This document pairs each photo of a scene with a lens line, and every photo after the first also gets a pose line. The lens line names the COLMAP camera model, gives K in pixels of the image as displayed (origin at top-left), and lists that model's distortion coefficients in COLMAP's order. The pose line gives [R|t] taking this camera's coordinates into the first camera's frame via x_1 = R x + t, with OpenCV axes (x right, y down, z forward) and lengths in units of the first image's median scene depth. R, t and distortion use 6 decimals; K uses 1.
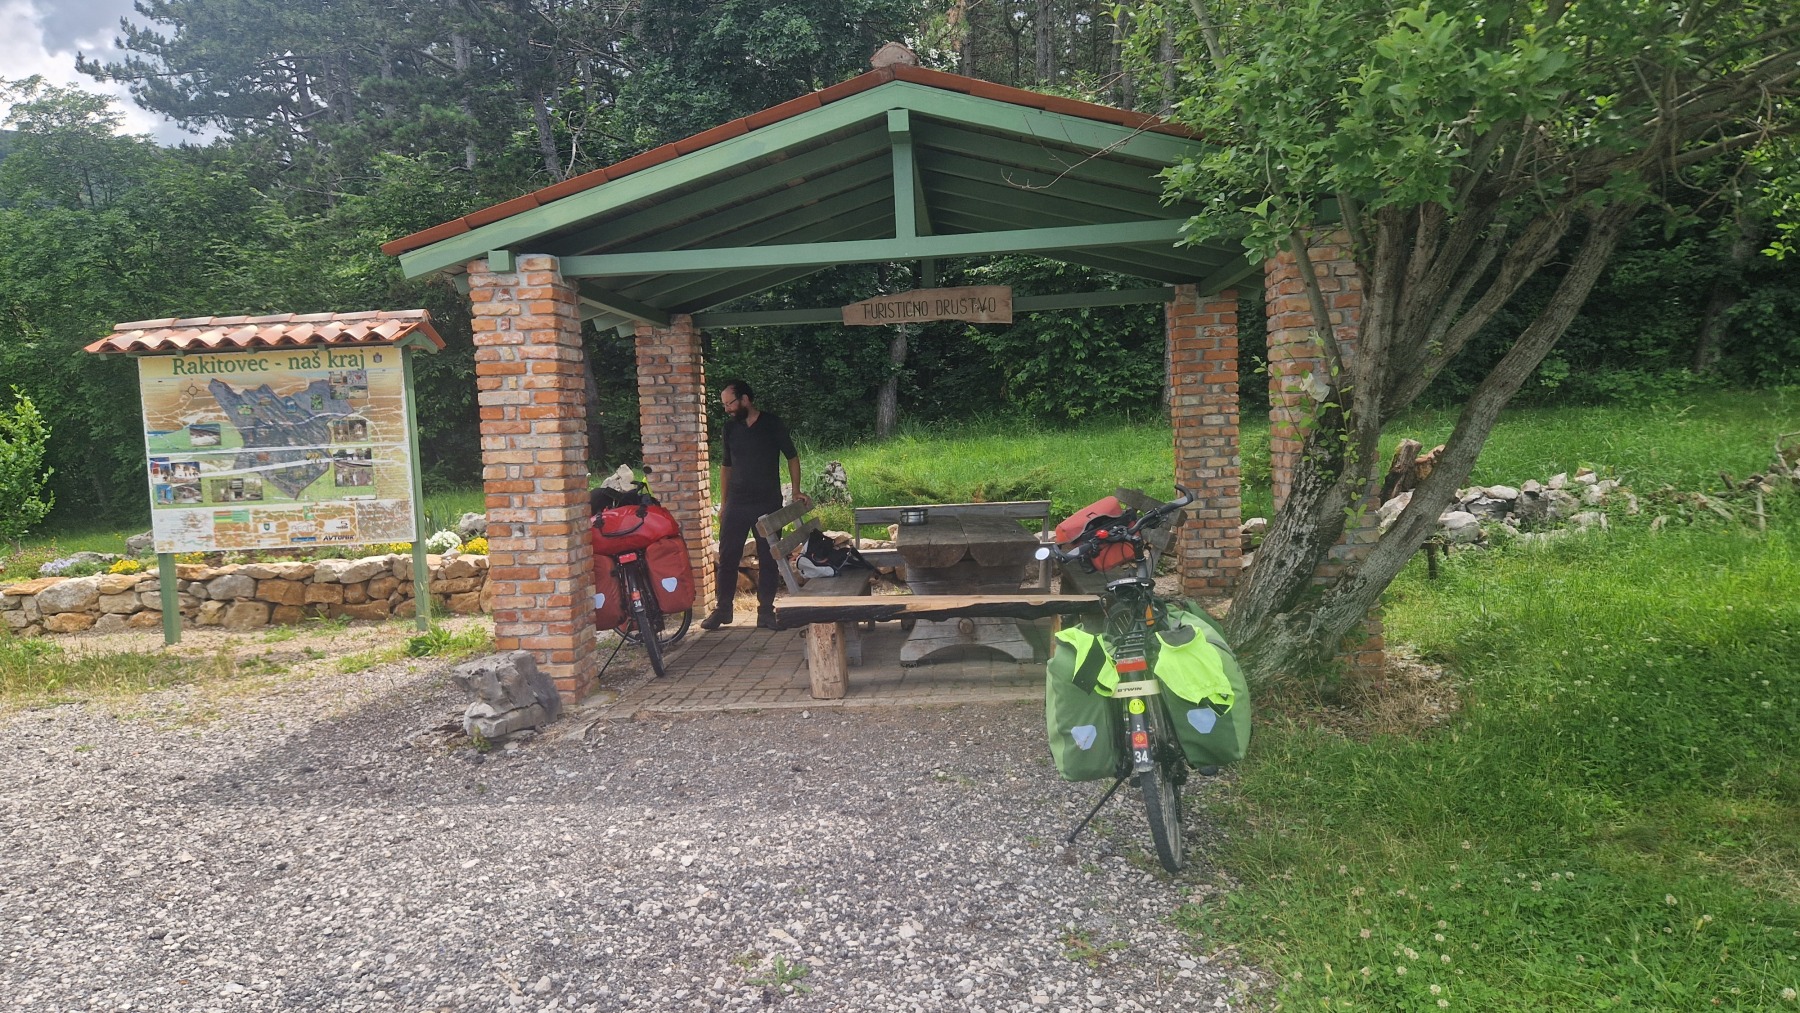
lens RADIAL K [[1161.8, 0, 900.0], [0, 1161.8, 506.5], [0, 0, 1]] dist [0.041732, -0.034111]
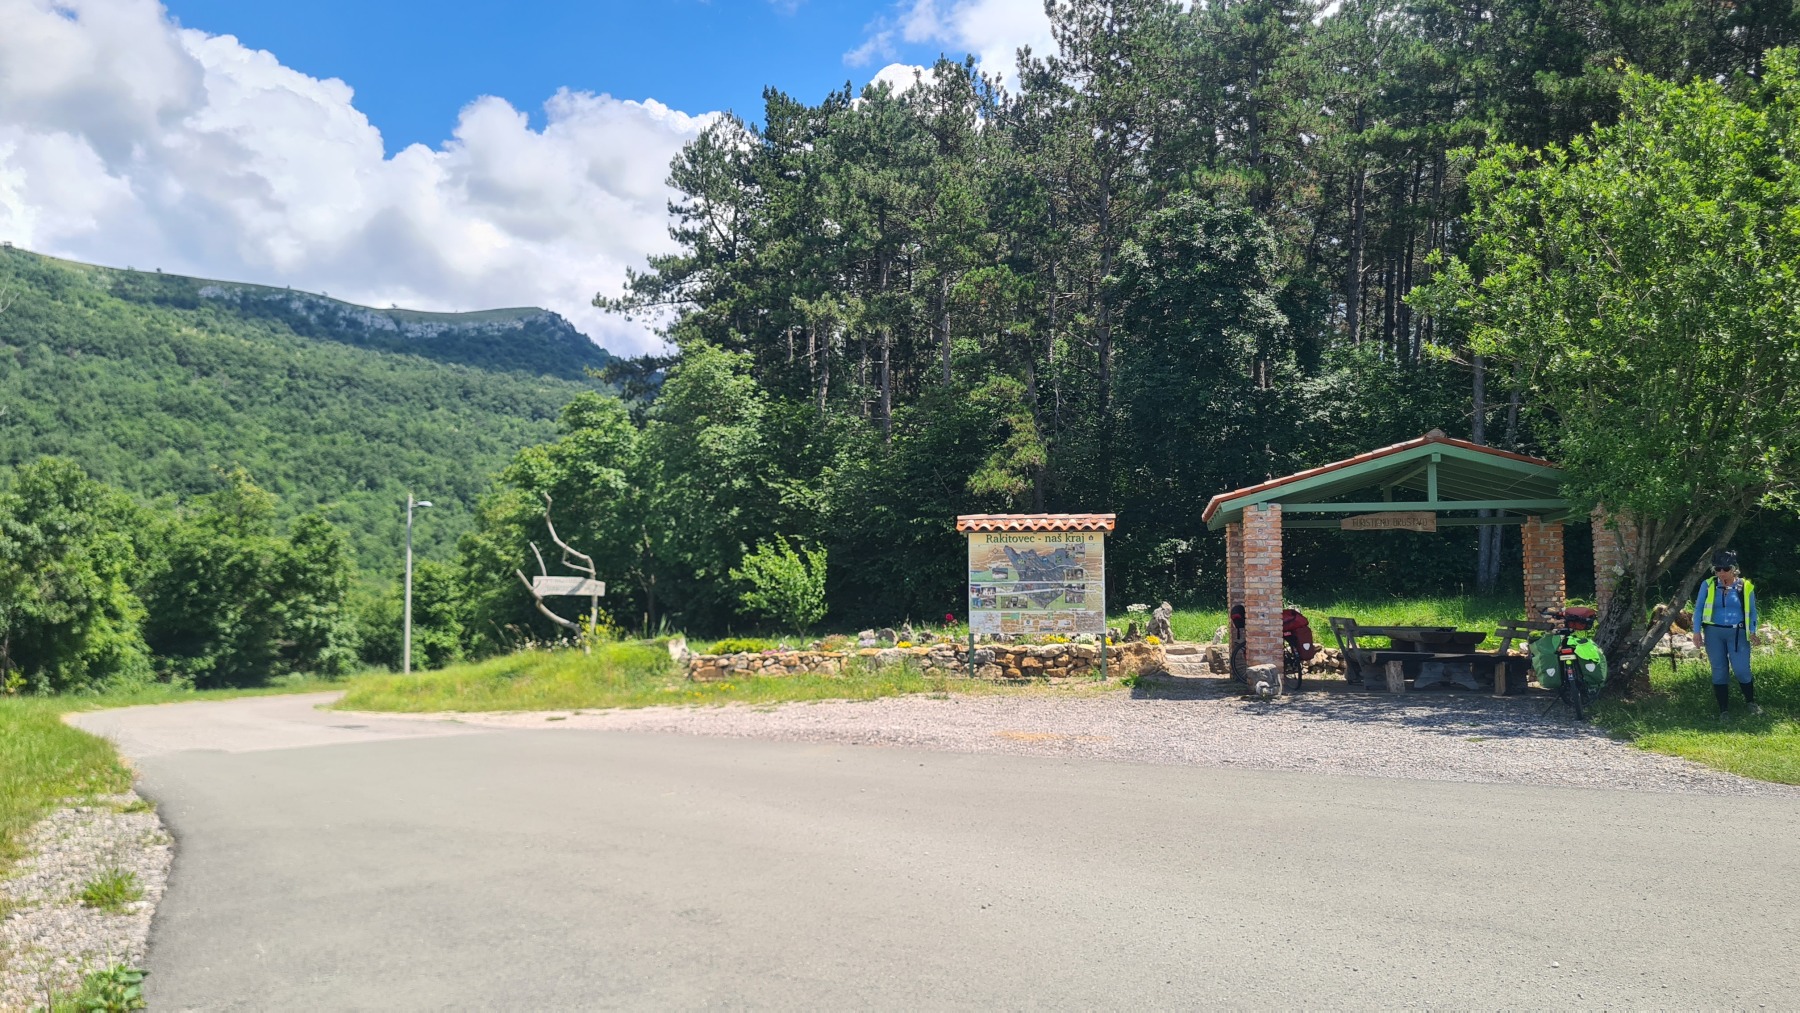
lens RADIAL K [[1299.2, 0, 900.0], [0, 1299.2, 506.5], [0, 0, 1]] dist [0.037273, -0.002266]
pose [[0.991081, 0.034945, -0.128595, -0.482949], [-0.053099, 0.988645, -0.140575, 0.142609], [0.122222, 0.146150, 0.981683, -1.172347]]
